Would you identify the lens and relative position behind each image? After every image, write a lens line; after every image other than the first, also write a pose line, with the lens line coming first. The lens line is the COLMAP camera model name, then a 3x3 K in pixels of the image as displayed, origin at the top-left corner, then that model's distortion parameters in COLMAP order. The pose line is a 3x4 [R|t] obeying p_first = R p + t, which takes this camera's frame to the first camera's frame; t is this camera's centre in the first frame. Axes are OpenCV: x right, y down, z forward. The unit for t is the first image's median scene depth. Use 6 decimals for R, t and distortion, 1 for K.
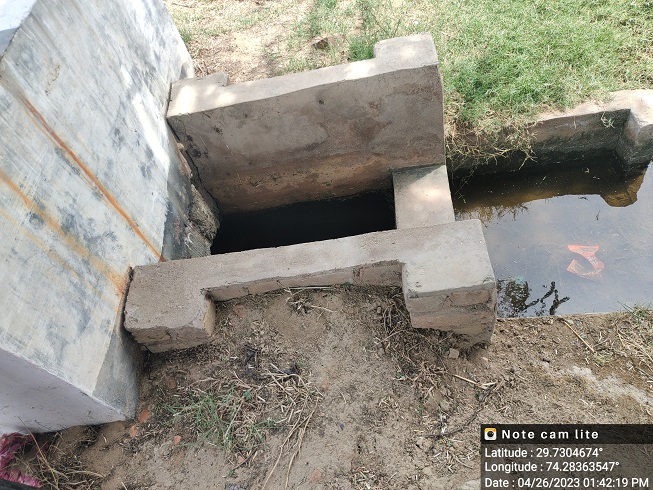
lens RADIAL K [[492.3, 0, 326.5], [0, 492.3, 245.0], [0, 0, 1]] dist [0.150694, -0.193155]
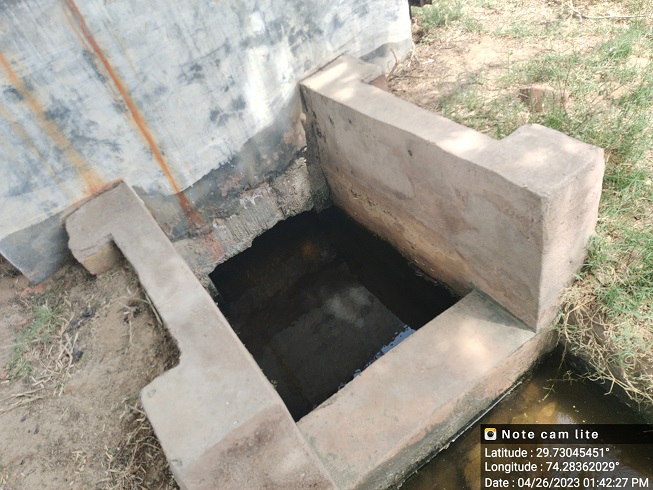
lens RADIAL K [[492.3, 0, 326.5], [0, 492.3, 245.0], [0, 0, 1]] dist [0.150694, -0.193155]
pose [[0.570540, 0.618347, -0.540491, 0.489715], [-0.571319, 0.771607, 0.279672, -0.371890], [0.589982, 0.149229, 0.793506, 0.391658]]
